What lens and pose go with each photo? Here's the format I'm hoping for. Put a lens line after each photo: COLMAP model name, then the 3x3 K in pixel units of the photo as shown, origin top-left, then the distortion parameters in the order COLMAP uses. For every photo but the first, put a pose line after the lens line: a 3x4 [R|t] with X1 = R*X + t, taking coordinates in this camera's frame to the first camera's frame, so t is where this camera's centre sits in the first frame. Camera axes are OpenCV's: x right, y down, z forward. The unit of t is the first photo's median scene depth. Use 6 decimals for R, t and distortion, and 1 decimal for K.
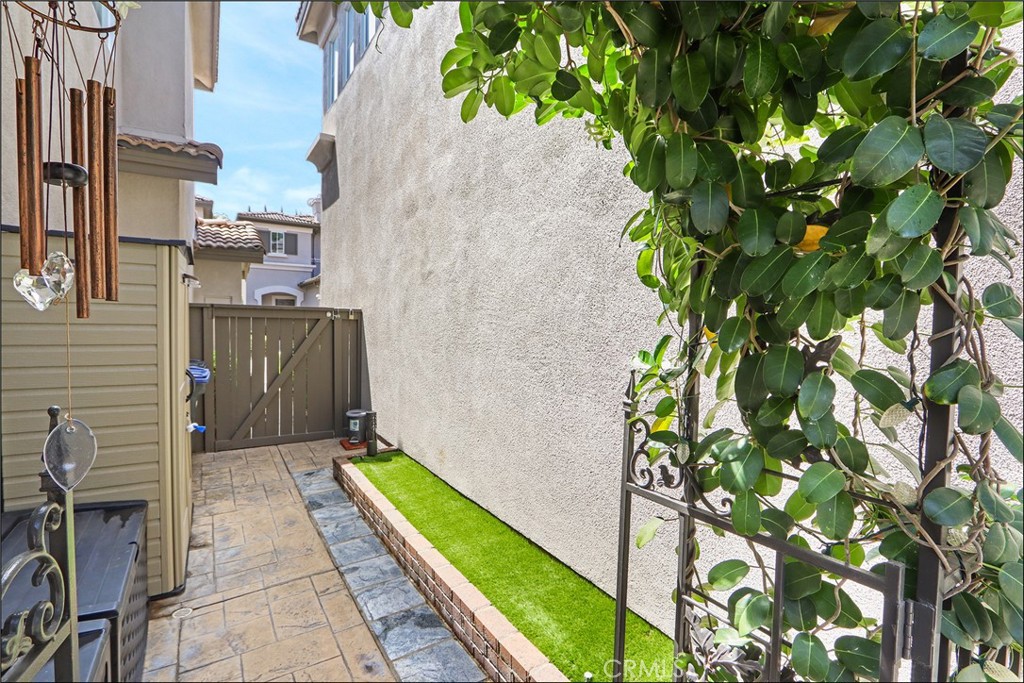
lens RADIAL K [[481.7, 0, 511.2], [0, 481.7, 341.6], [0, 0, 1]] dist [-0.017749, 0.002799]
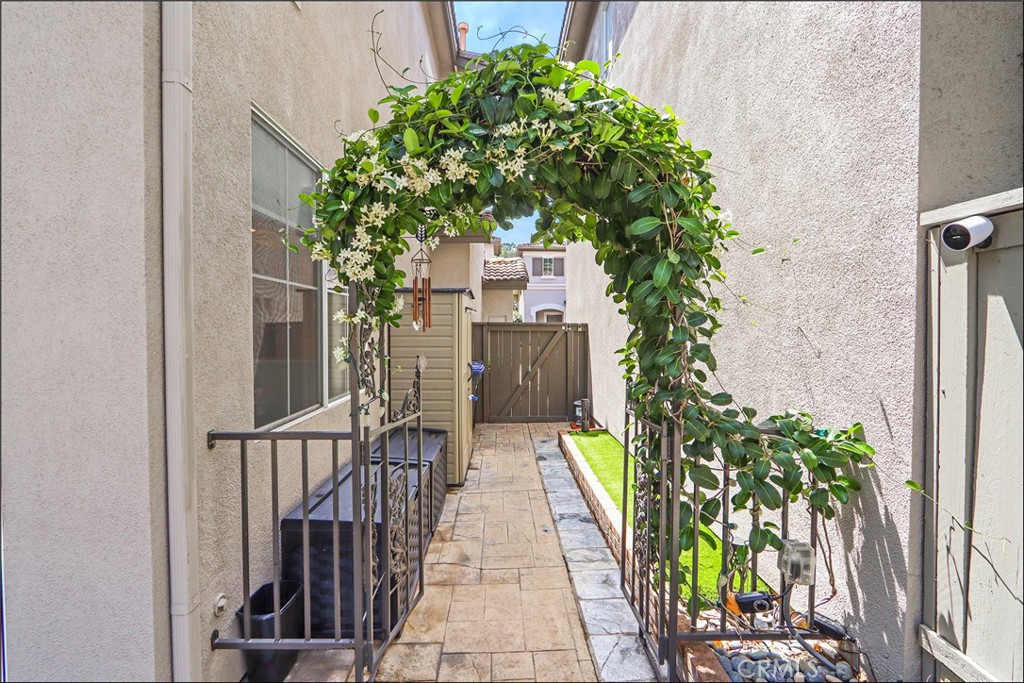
lens RADIAL K [[481.7, 0, 512.7], [0, 481.7, 339.7], [0, 0, 1]] dist [-0.017749, 0.002799]
pose [[0.857764, -0.009817, -0.513950, 0.262720], [-0.004476, 0.999637, -0.026565, 0.017427], [0.514025, 0.025087, 0.857408, -0.302093]]
